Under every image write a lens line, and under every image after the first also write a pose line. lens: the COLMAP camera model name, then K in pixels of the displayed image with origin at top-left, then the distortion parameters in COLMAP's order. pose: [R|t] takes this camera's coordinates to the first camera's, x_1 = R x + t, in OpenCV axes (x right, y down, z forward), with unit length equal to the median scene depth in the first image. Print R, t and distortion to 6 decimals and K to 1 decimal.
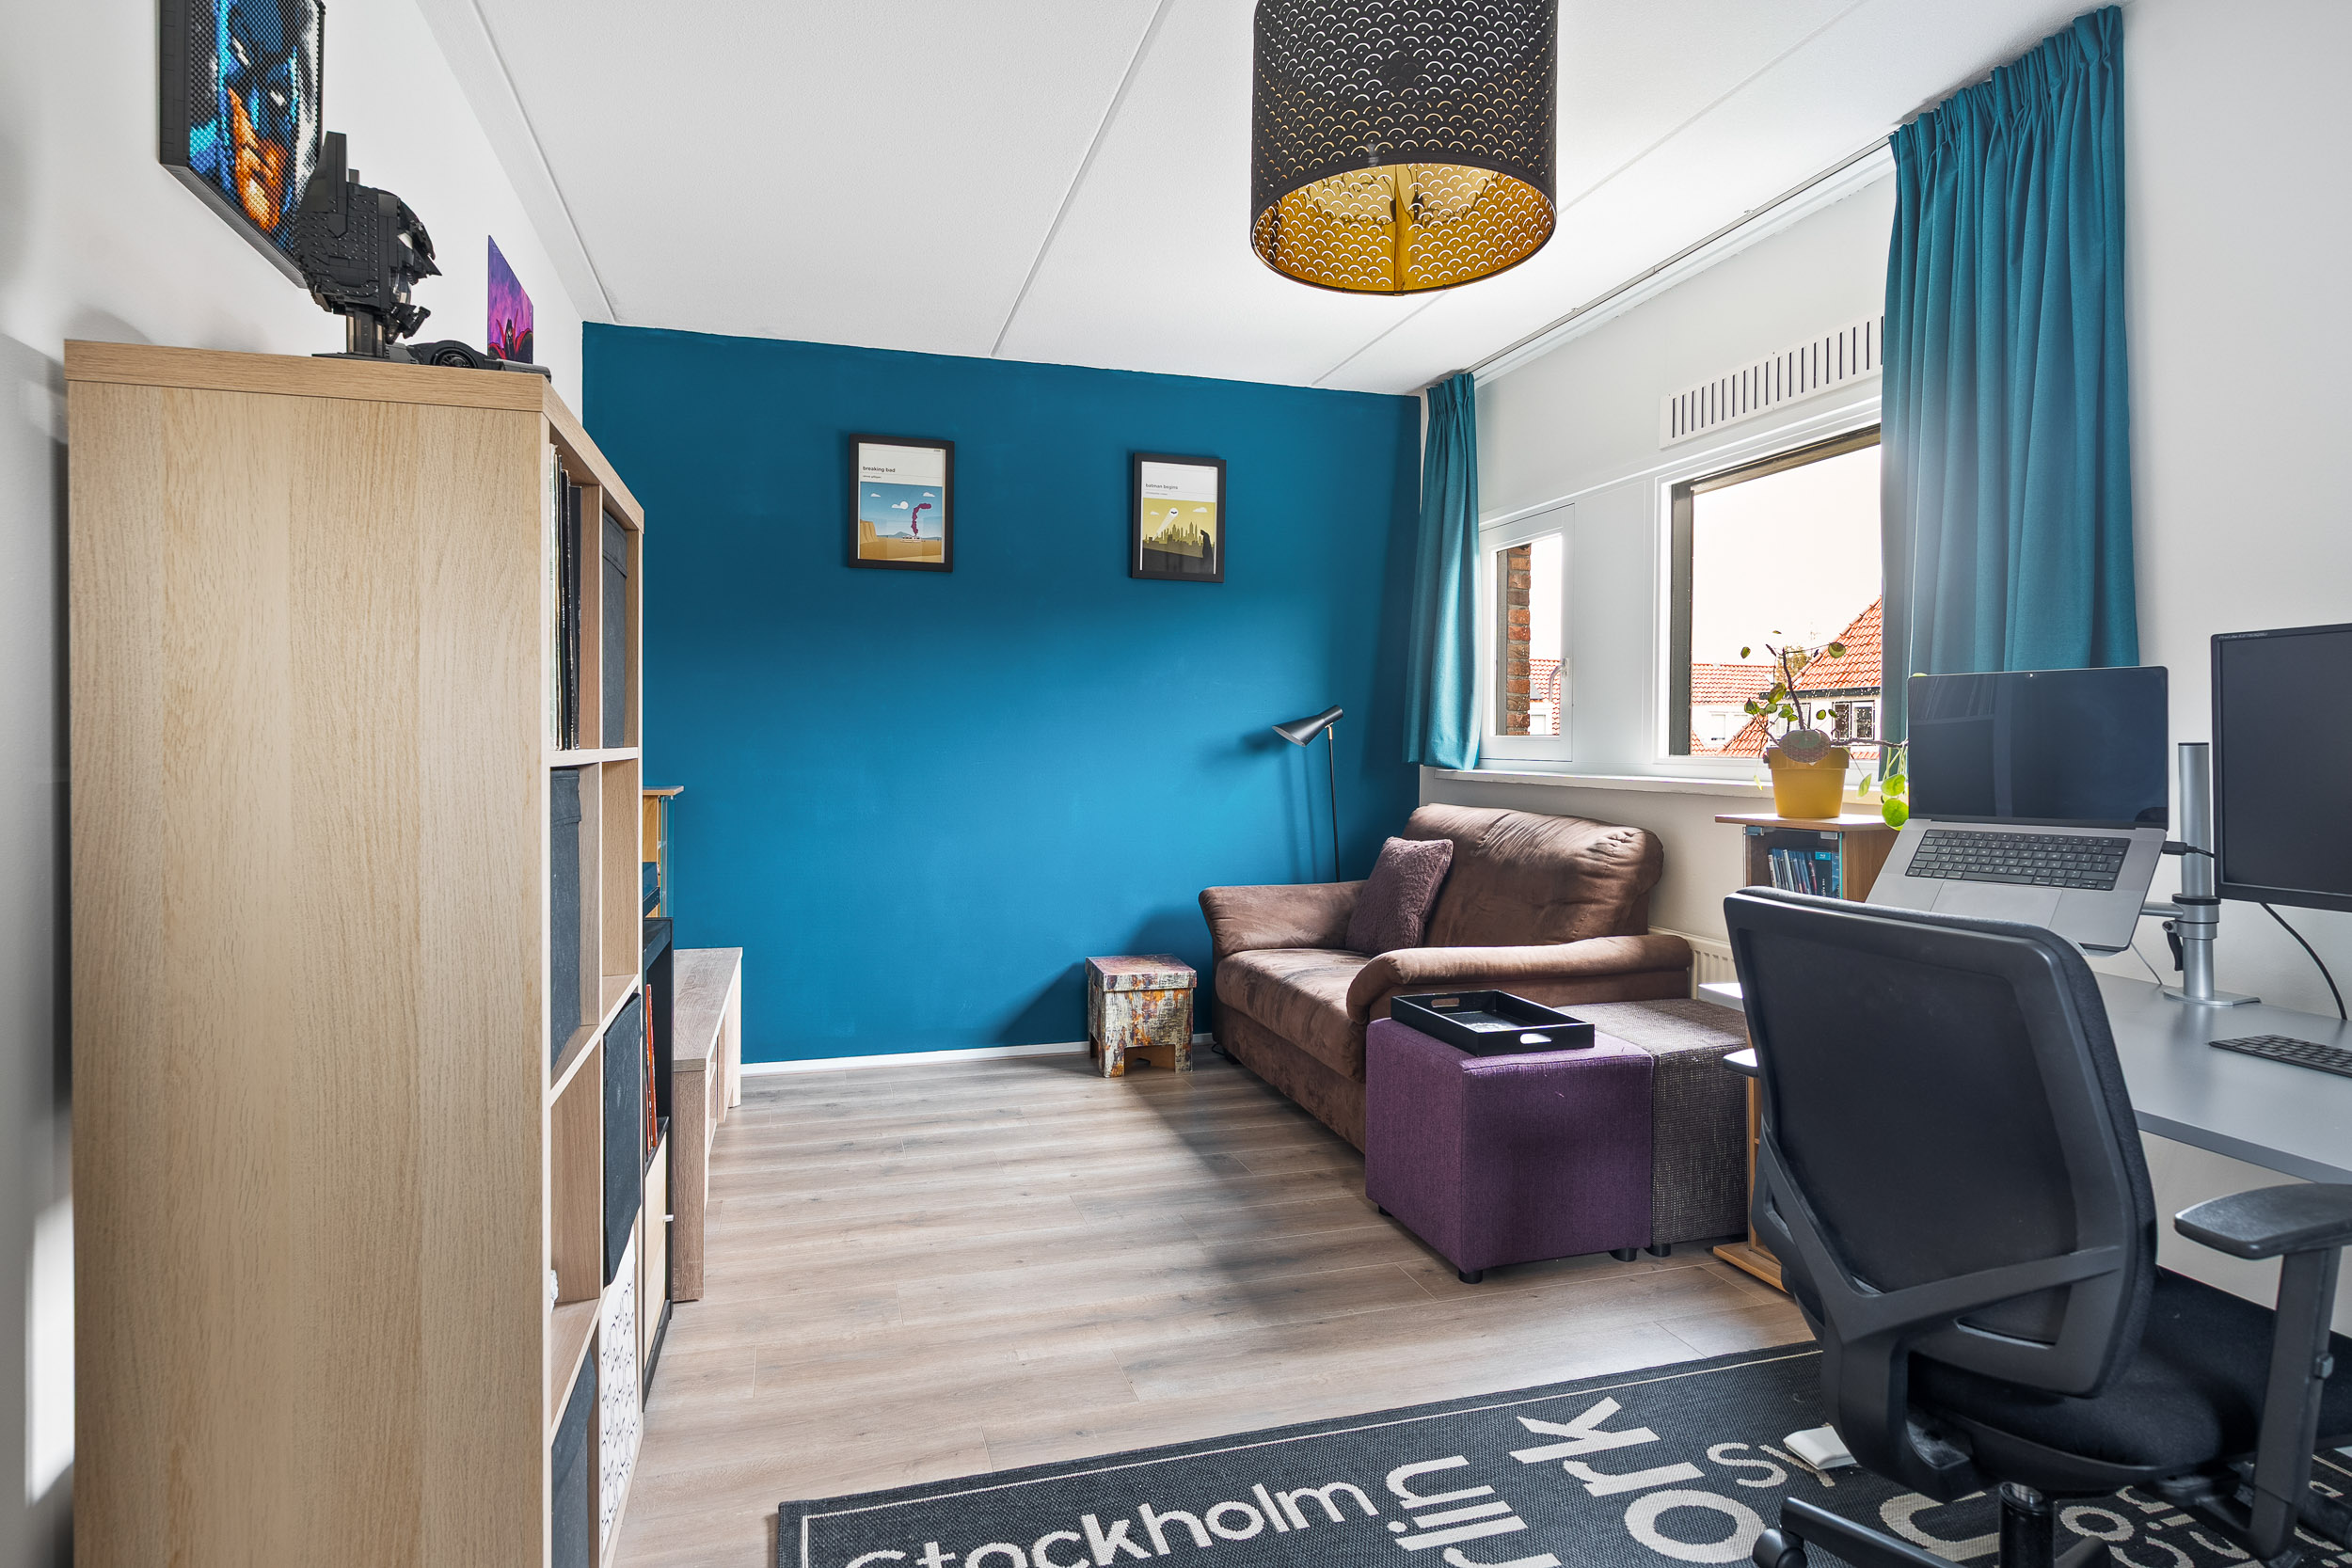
lens RADIAL K [[1303.8, 0, 1174.7], [0, 1303.8, 795.6], [0, 0, 1]] dist [-0.003409, 0.004060]
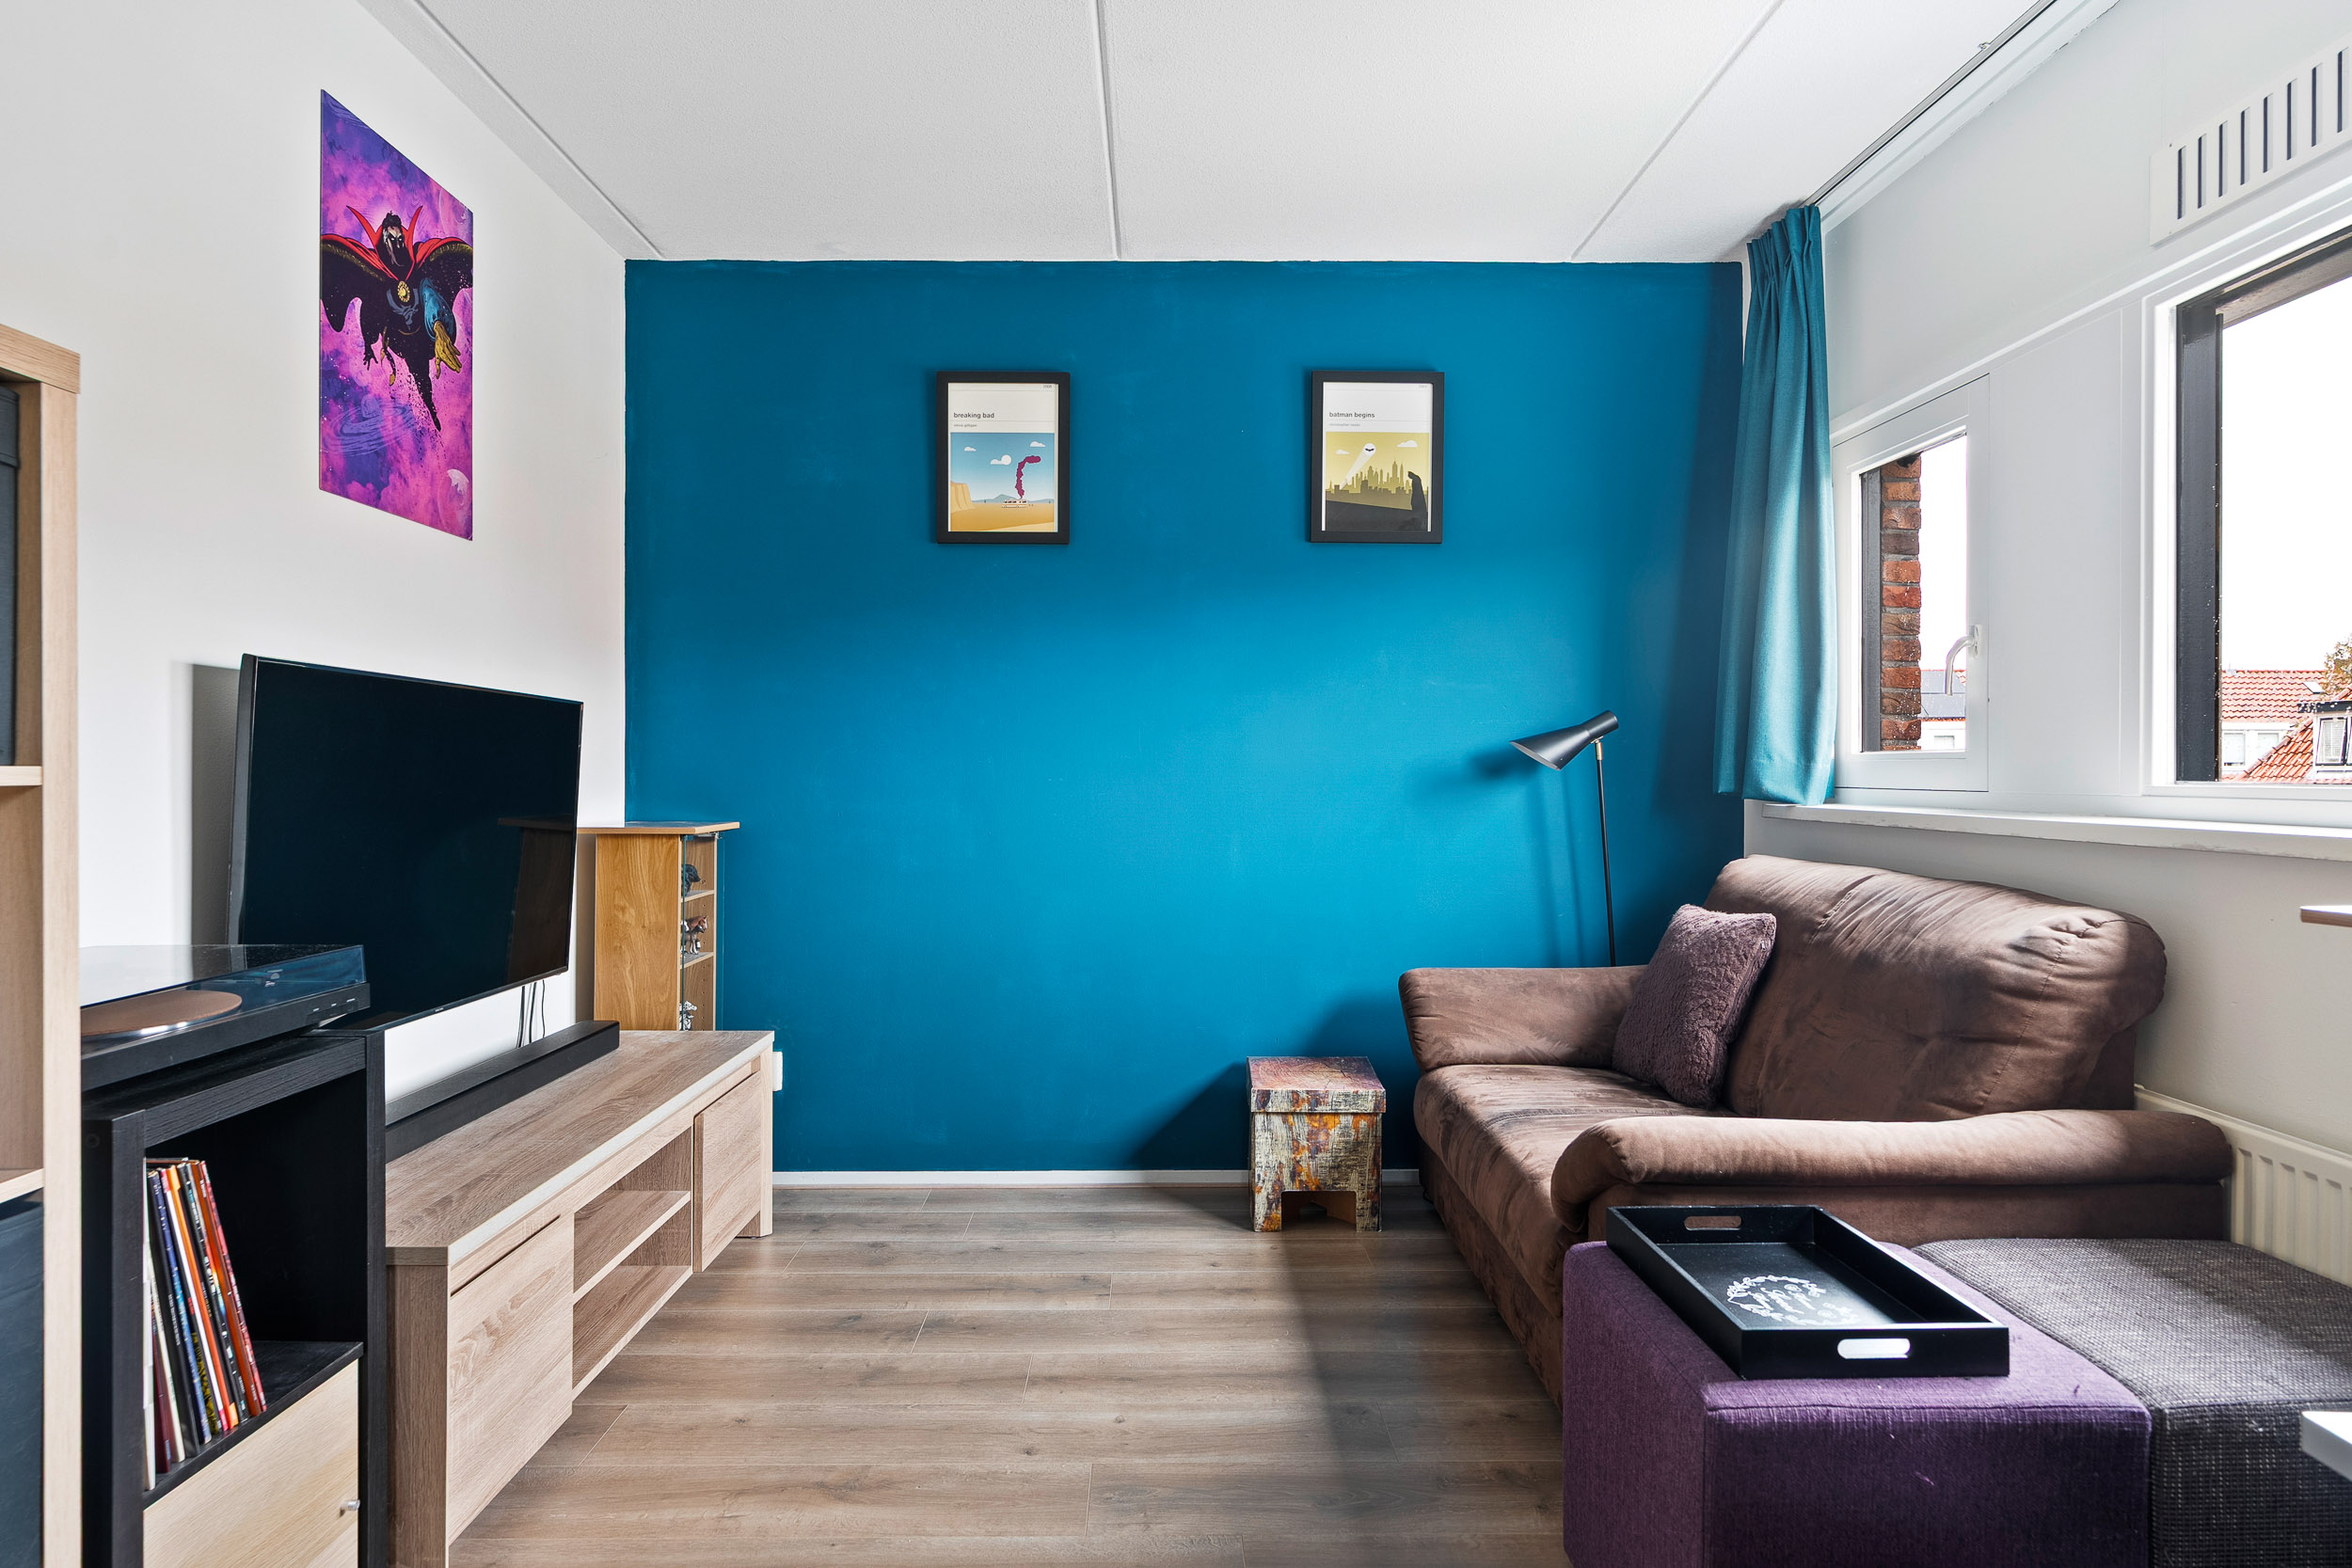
lens RADIAL K [[1303.8, 0, 1174.7], [0, 1303.8, 795.6], [0, 0, 1]] dist [-0.003409, 0.004060]
pose [[0.959522, 0.001121, -0.281631, 0.106901], [-0.007636, 0.999728, -0.022037, -0.007764], [0.281530, 0.023296, 0.959270, 0.294114]]
